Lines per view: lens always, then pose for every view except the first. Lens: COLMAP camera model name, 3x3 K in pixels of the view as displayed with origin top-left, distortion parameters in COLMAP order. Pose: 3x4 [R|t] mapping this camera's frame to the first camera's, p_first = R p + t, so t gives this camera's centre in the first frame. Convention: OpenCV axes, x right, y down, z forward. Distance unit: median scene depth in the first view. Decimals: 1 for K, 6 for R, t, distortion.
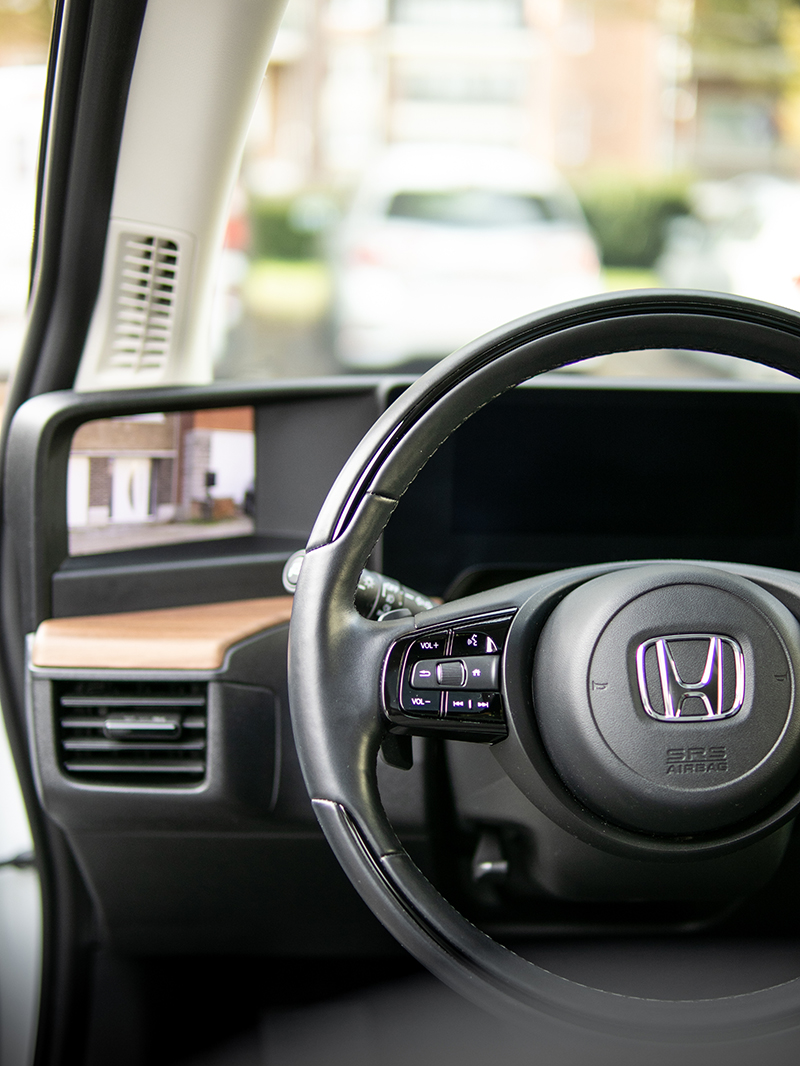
lens RADIAL K [[1734.5, 0, 401.2], [0, 1734.5, 533.7], [0, 0, 1]] dist [-0.117709, 0.000000]
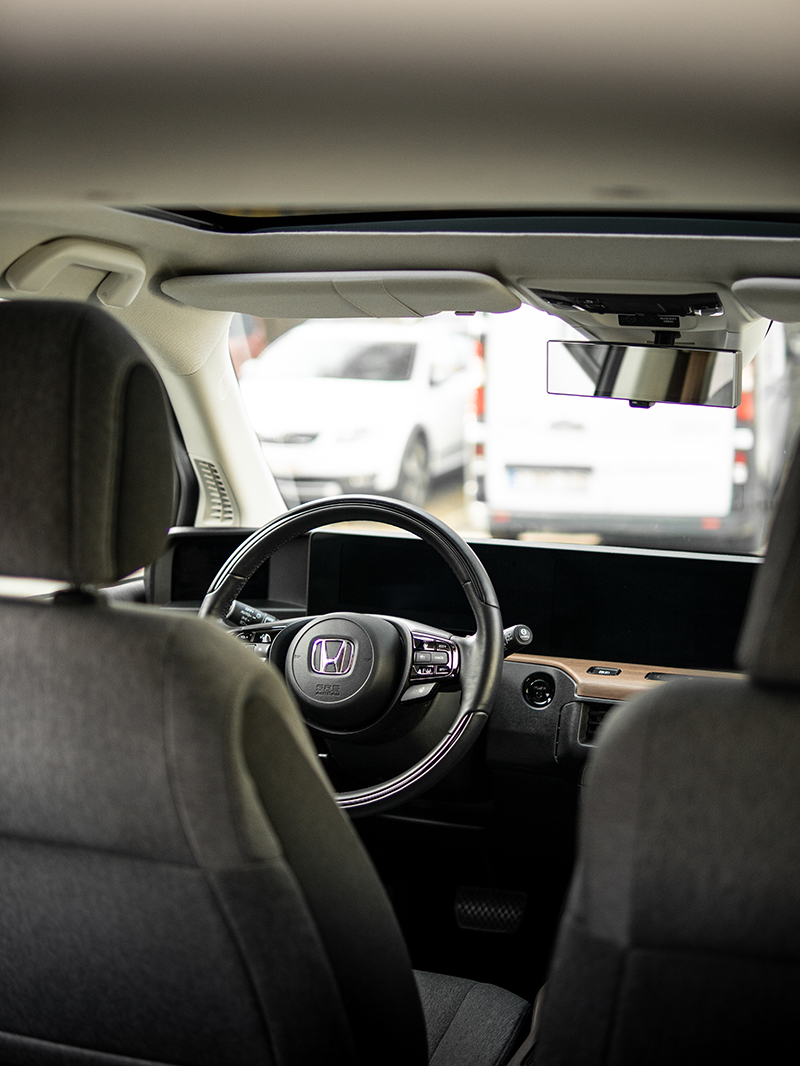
lens RADIAL K [[1734.5, 0, 400.0], [0, 1734.5, 534.4], [0, 0, 1]] dist [-0.117709, 0.000000]
pose [[0.930084, 0.050198, -0.363900, 1.103456], [-0.081417, 0.994151, -0.070954, 0.075951], [0.358210, 0.095621, 0.928732, -1.204456]]
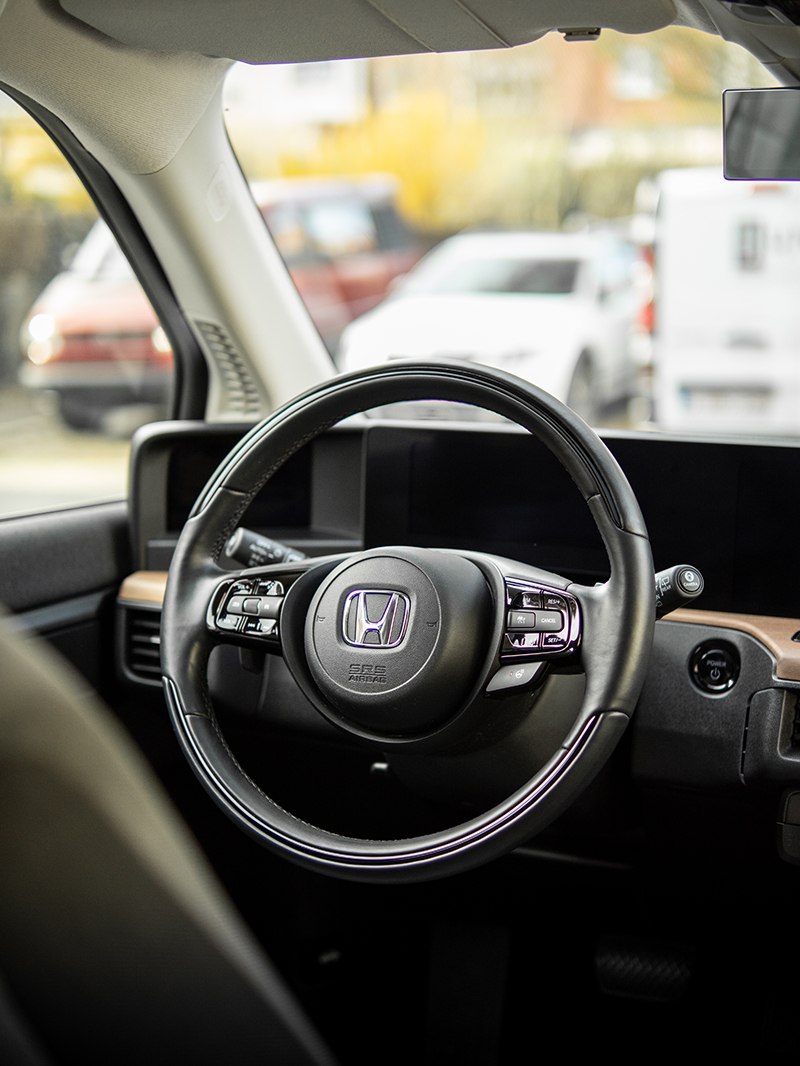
lens RADIAL K [[1734.5, 0, 401.0], [0, 1734.5, 530.2], [0, 0, 1]] dist [-0.117709, 0.000000]
pose [[0.889889, 0.056459, -0.452670, 0.838742], [-0.077445, 0.996605, -0.027946, 0.046501], [0.449555, 0.059926, 0.891240, -0.315581]]
